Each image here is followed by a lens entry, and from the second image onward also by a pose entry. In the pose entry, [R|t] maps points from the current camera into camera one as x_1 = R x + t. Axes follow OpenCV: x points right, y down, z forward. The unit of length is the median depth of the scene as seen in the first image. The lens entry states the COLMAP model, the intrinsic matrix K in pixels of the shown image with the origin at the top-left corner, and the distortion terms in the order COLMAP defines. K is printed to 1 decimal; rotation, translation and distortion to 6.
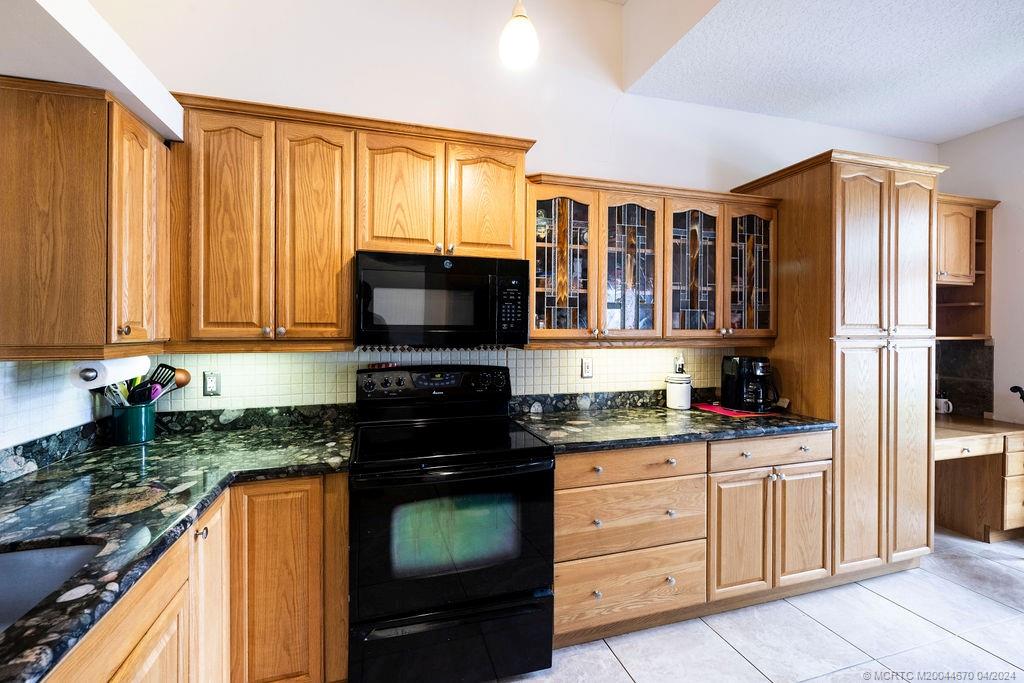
lens RADIAL K [[411.3, 0, 512.0], [0, 411.3, 341.5], [0, 0, 1]] dist [0.000542, -0.000069]
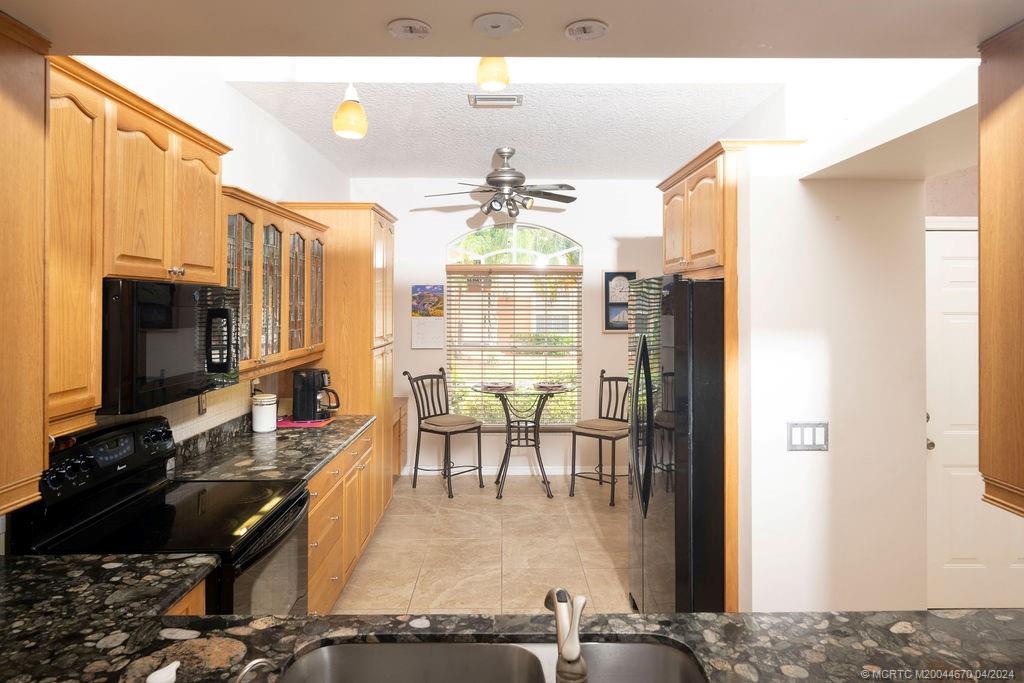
lens RADIAL K [[649.5, 0, 512.0], [0, 649.5, 341.5], [0, 0, 1]] dist [0.001133, 0.000223]
pose [[0.258386, -0.054369, 0.964511, -1.160145], [0.017020, 0.998516, 0.051726, -0.146778], [-0.965892, 0.003051, 0.258928, 0.079352]]
